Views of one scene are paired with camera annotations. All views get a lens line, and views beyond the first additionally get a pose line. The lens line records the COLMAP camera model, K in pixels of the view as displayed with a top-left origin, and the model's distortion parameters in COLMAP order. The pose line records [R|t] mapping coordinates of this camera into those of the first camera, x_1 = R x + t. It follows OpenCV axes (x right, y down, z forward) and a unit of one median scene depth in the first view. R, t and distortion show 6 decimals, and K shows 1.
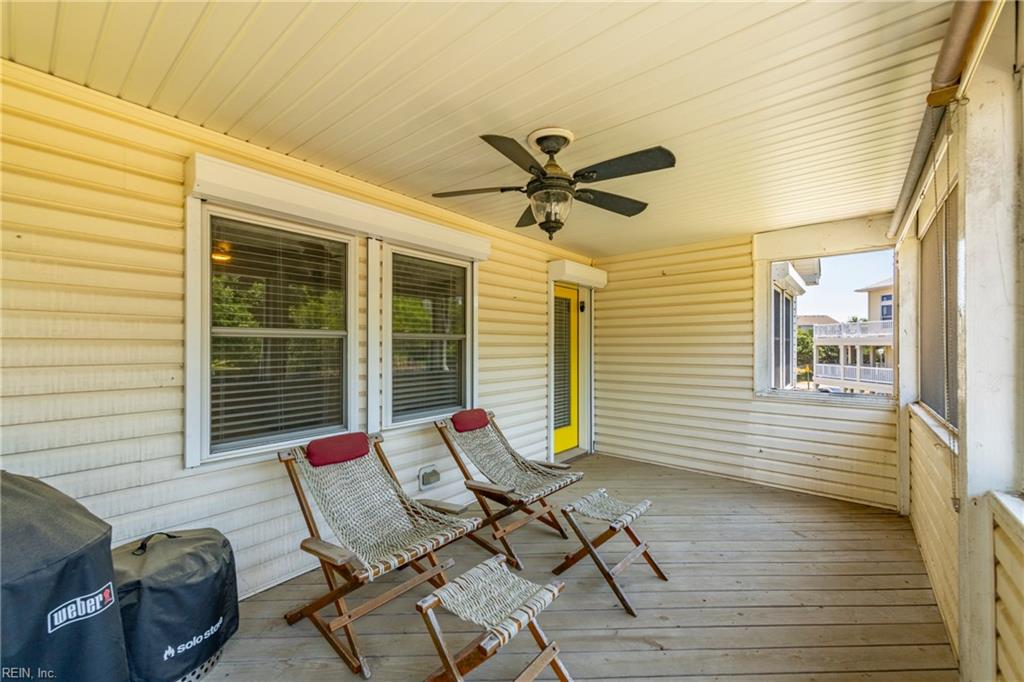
lens RADIAL K [[411.8, 0, 512.1], [0, 411.8, 344.0], [0, 0, 1]] dist [0.002912, -0.000543]
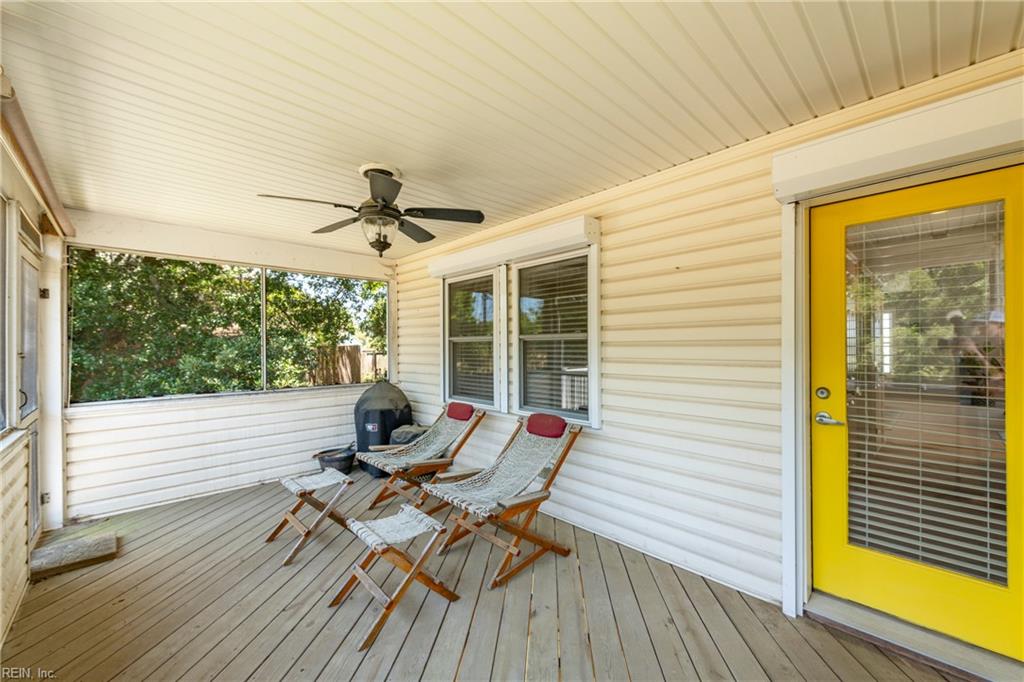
lens RADIAL K [[411.8, 0, 512.3], [0, 411.8, 343.6], [0, 0, 1]] dist [0.002912, -0.000543]
pose [[-0.122892, -0.004729, -0.992409, 0.837819], [0.008172, 0.999950, -0.005777, 0.003000], [0.992386, -0.008820, -0.122847, 1.034522]]
